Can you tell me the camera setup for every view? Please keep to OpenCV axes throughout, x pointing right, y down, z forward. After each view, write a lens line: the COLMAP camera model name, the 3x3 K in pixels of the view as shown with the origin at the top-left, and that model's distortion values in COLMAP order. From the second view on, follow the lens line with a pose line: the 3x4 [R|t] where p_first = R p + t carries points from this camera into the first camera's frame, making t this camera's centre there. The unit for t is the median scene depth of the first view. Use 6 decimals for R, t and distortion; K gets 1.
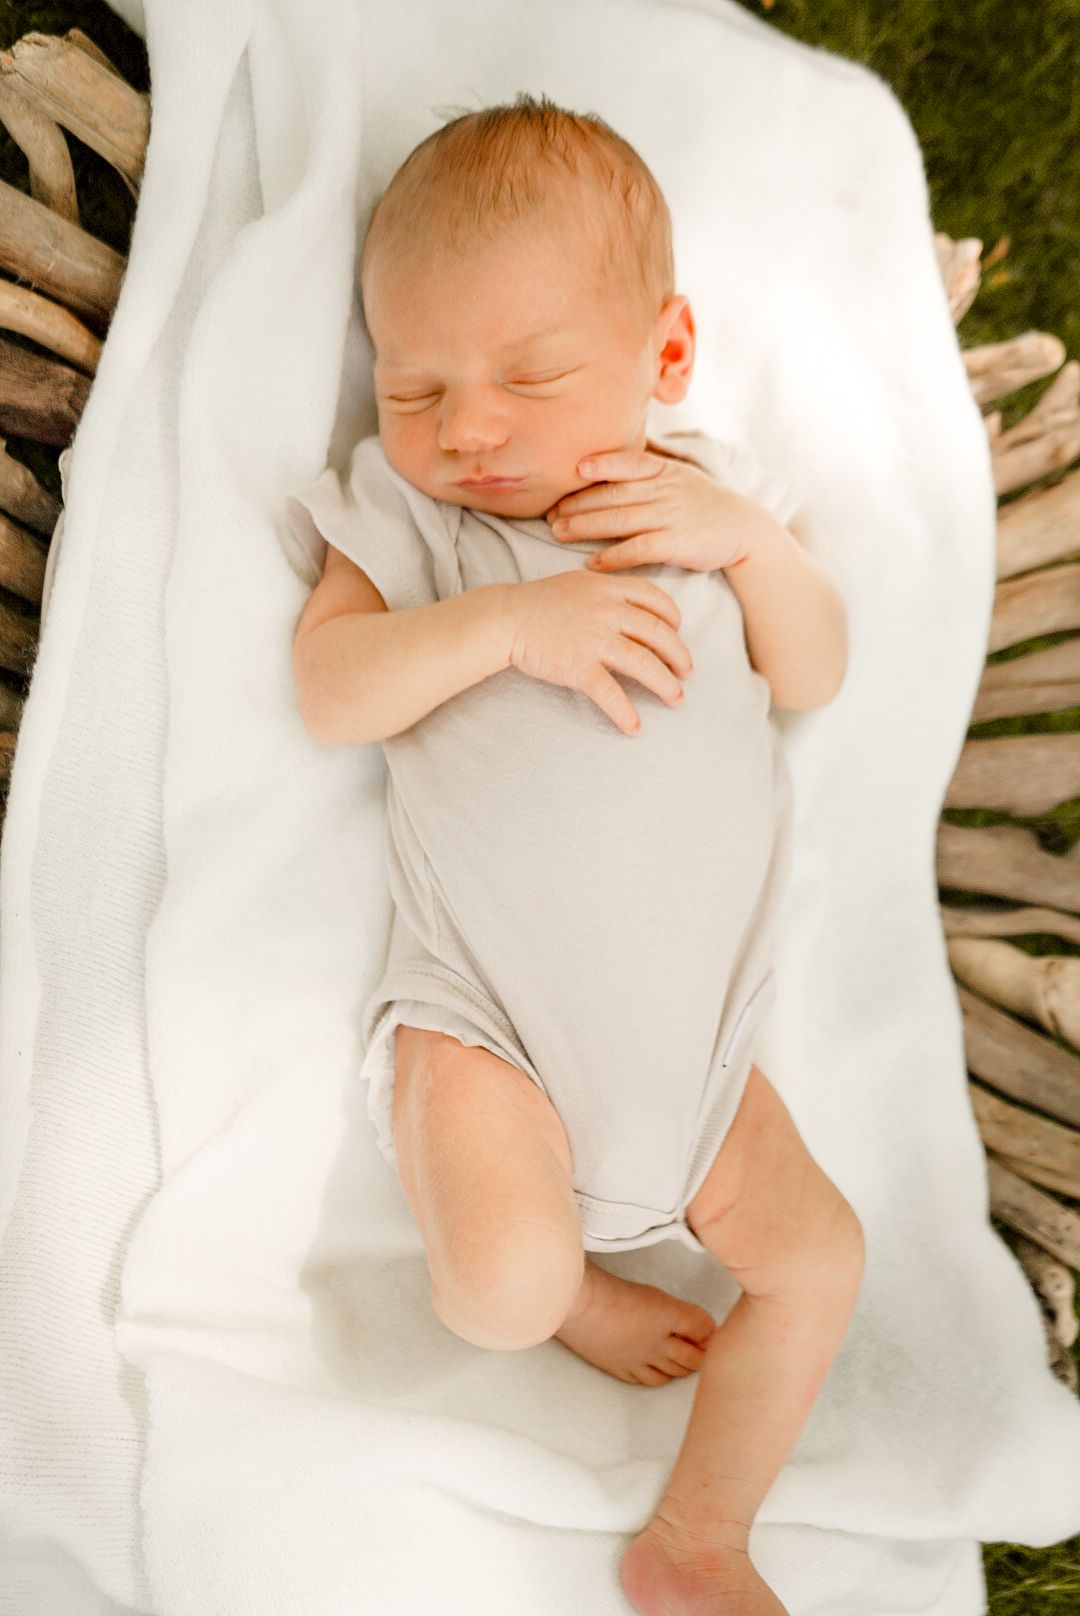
lens RADIAL K [[1794.5, 0, 503.0], [0, 1794.5, 808.8], [0, 0, 1]] dist [0.001383, 0.000000]
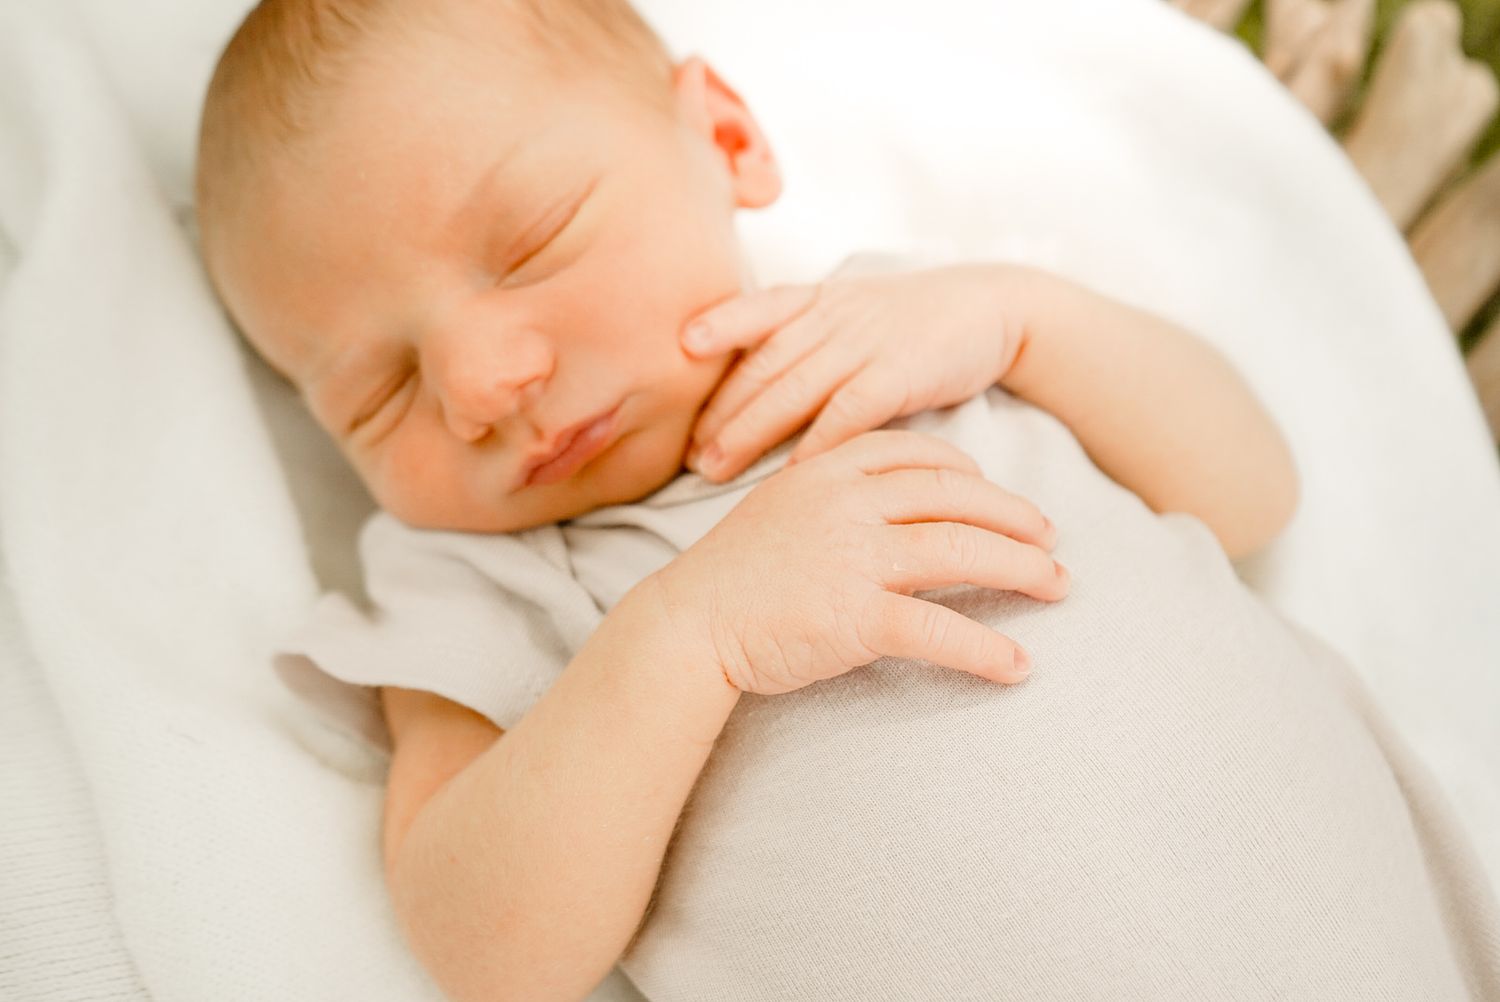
lens RADIAL K [[1665.7, 0, 761.4], [0, 1665.7, 505.4], [0, 0, 1]] dist [0.001383, 0.000000]
pose [[0.855763, -0.515223, 0.047057, 0.012491], [0.501363, 0.803407, -0.321203, 0.030042], [0.127685, 0.298466, 0.945841, 0.513699]]
